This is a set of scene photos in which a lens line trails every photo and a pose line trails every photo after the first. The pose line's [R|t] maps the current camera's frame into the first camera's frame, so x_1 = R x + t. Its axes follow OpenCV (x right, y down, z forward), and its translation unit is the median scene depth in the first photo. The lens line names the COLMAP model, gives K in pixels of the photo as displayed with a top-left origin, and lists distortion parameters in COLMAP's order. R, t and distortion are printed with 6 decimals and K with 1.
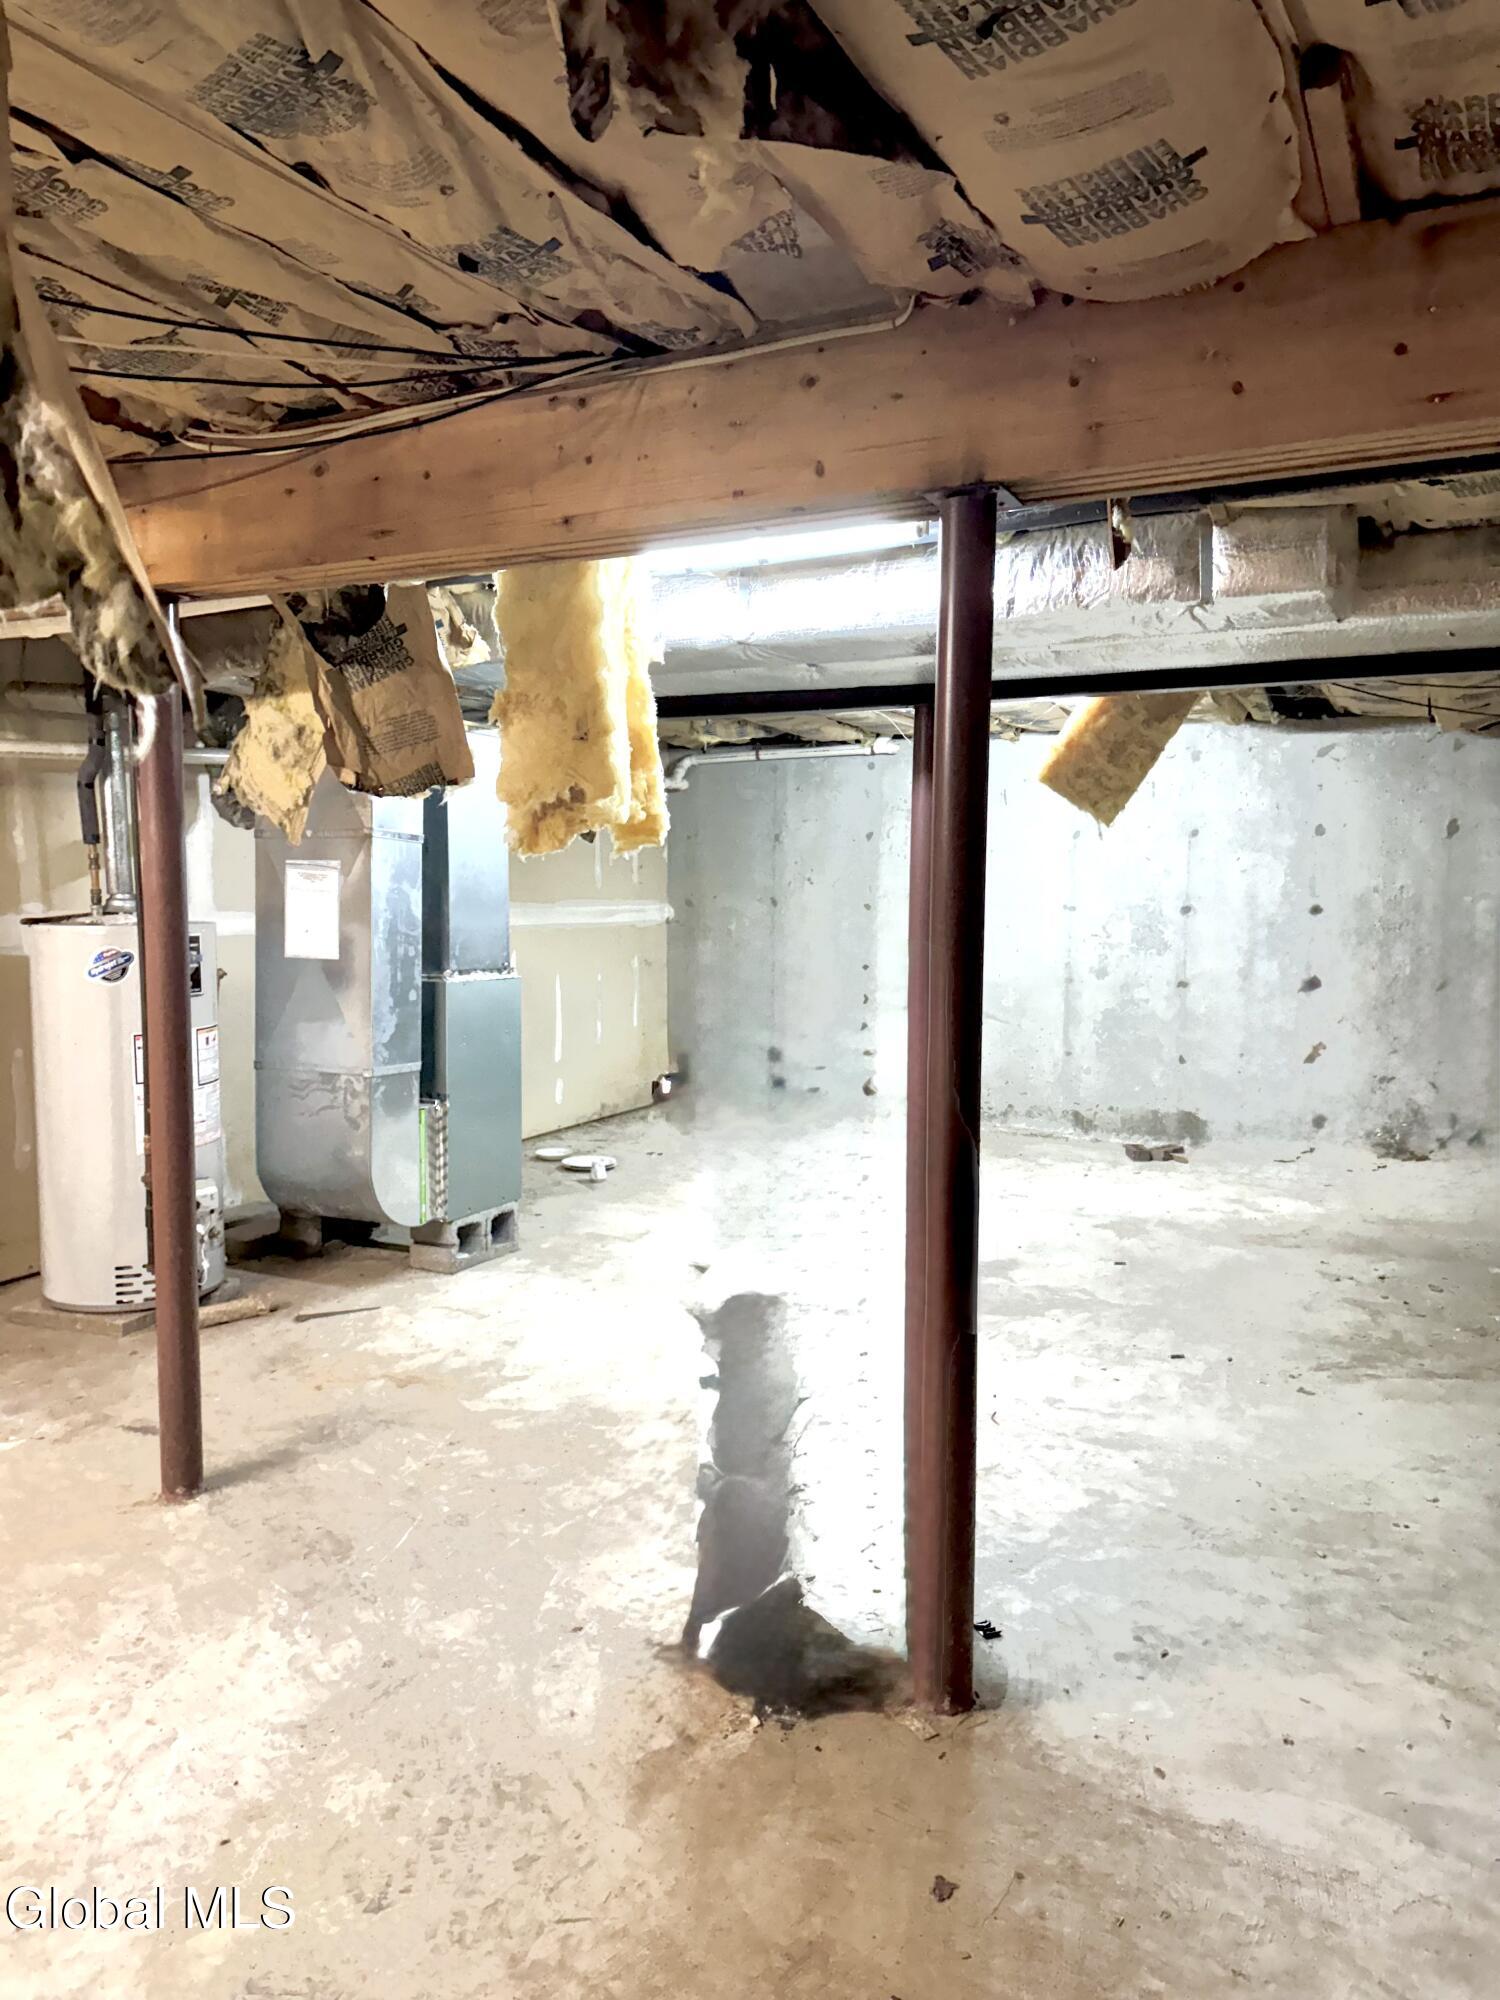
lens RADIAL K [[1404.7, 0, 750.0], [0, 1404.7, 1000.0], [0, 0, 1]] dist [0.052519, -0.069106]
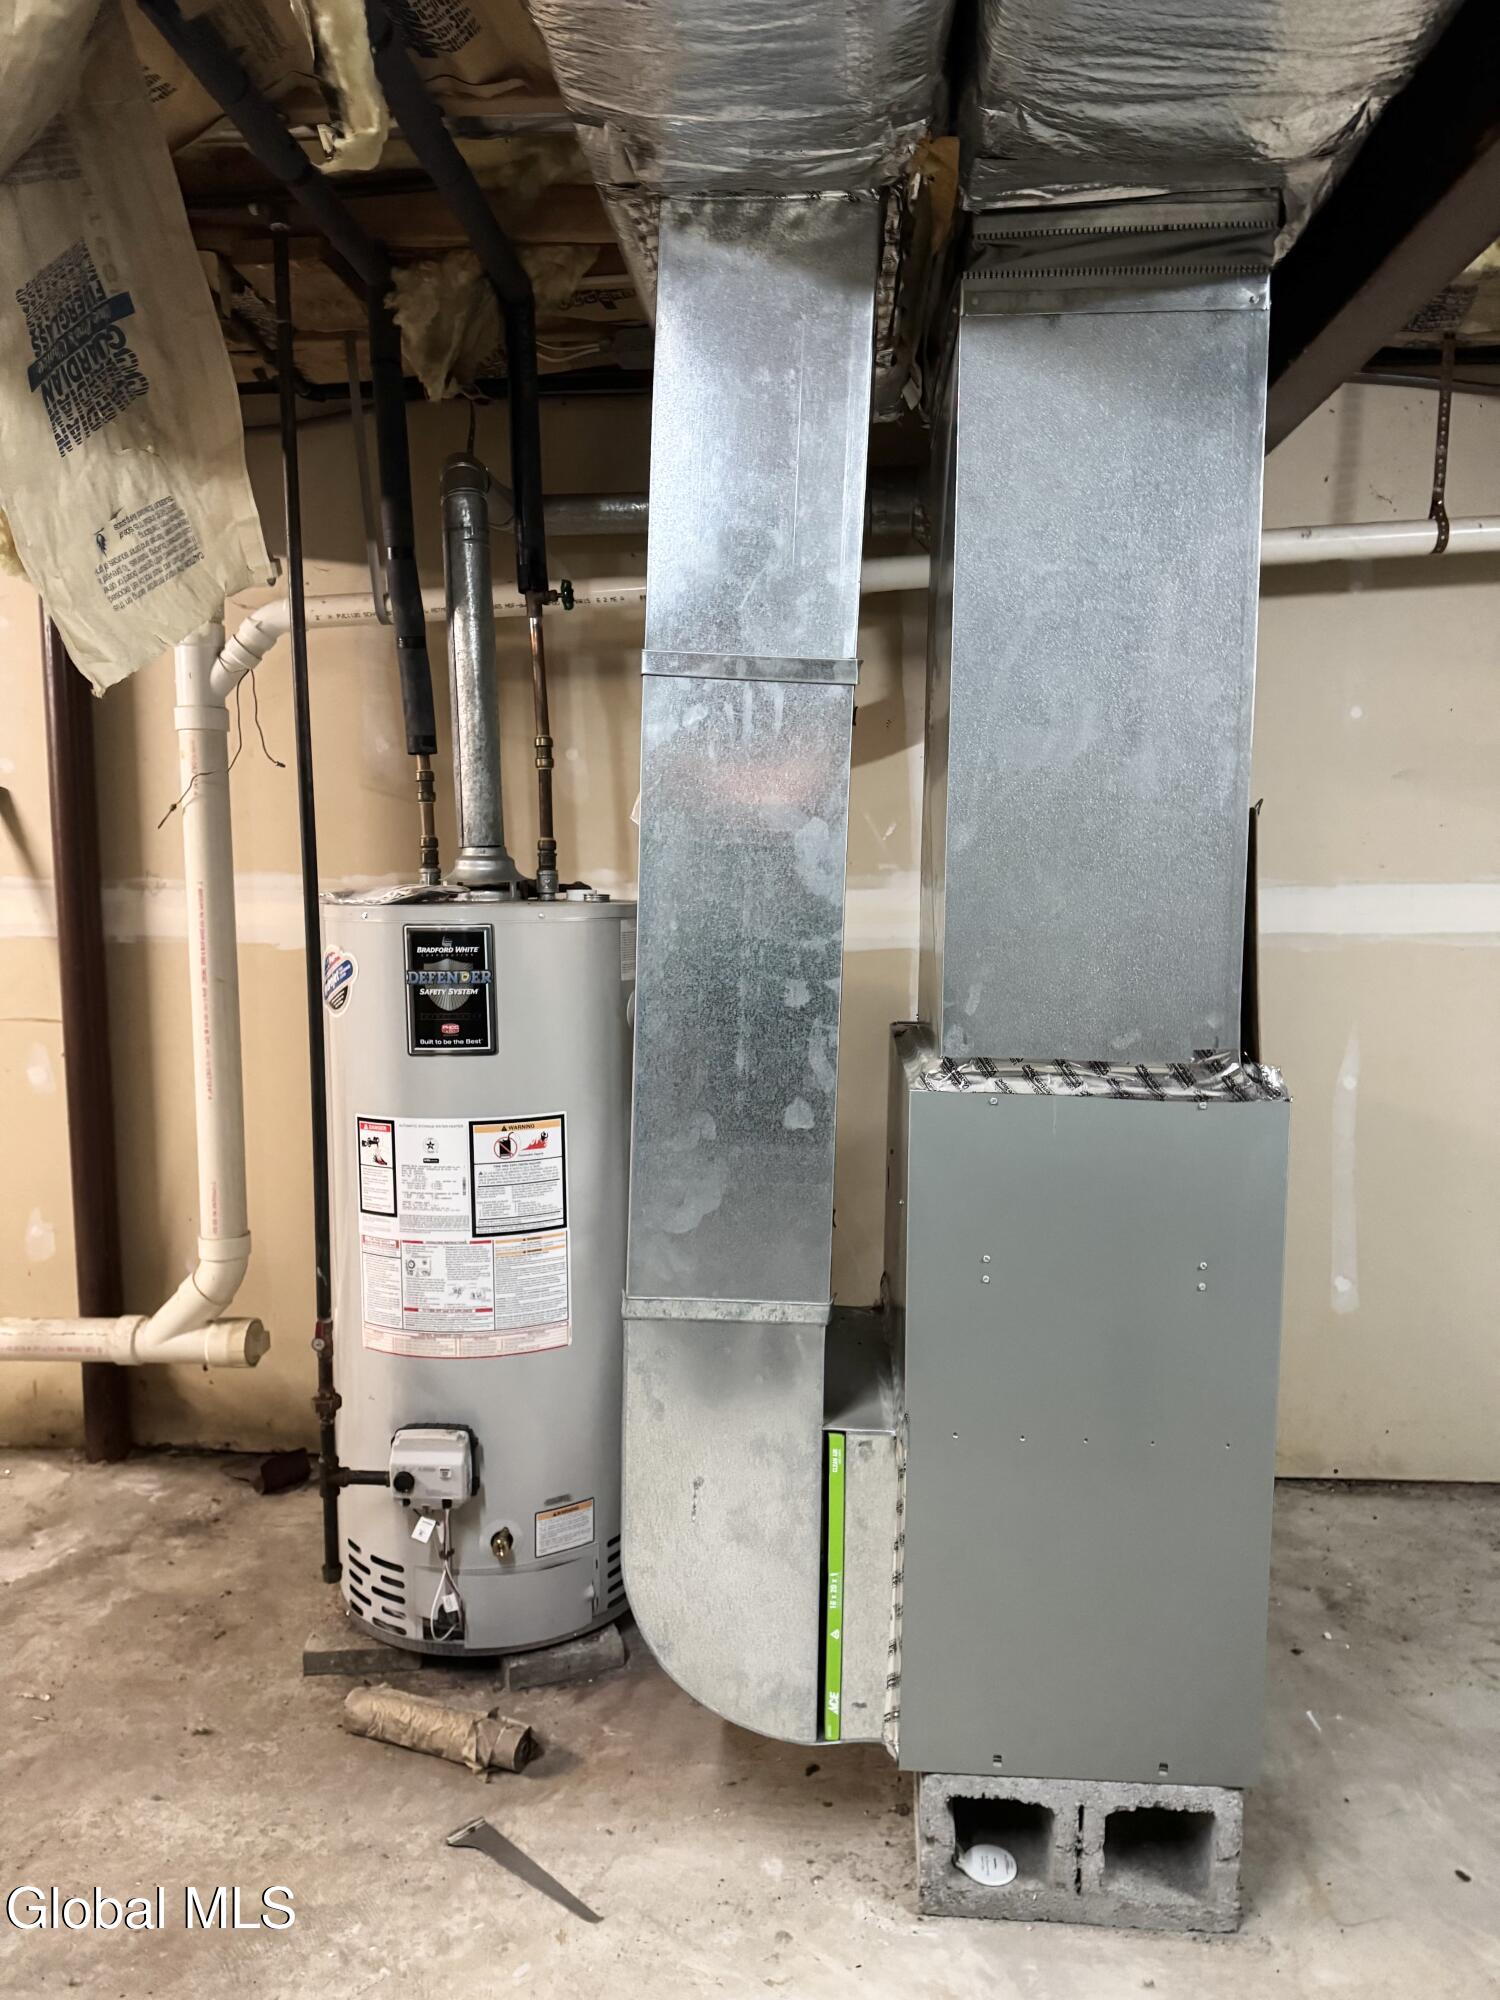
lens RADIAL K [[1404.7, 0, 750.0], [0, 1404.7, 1000.0], [0, 0, 1]] dist [0.052519, -0.069106]
pose [[0.391684, 0.079360, -0.916671, 0.079982], [-0.075941, 0.995663, 0.053749, -0.049684], [0.916960, 0.048560, 0.396012, 0.816683]]
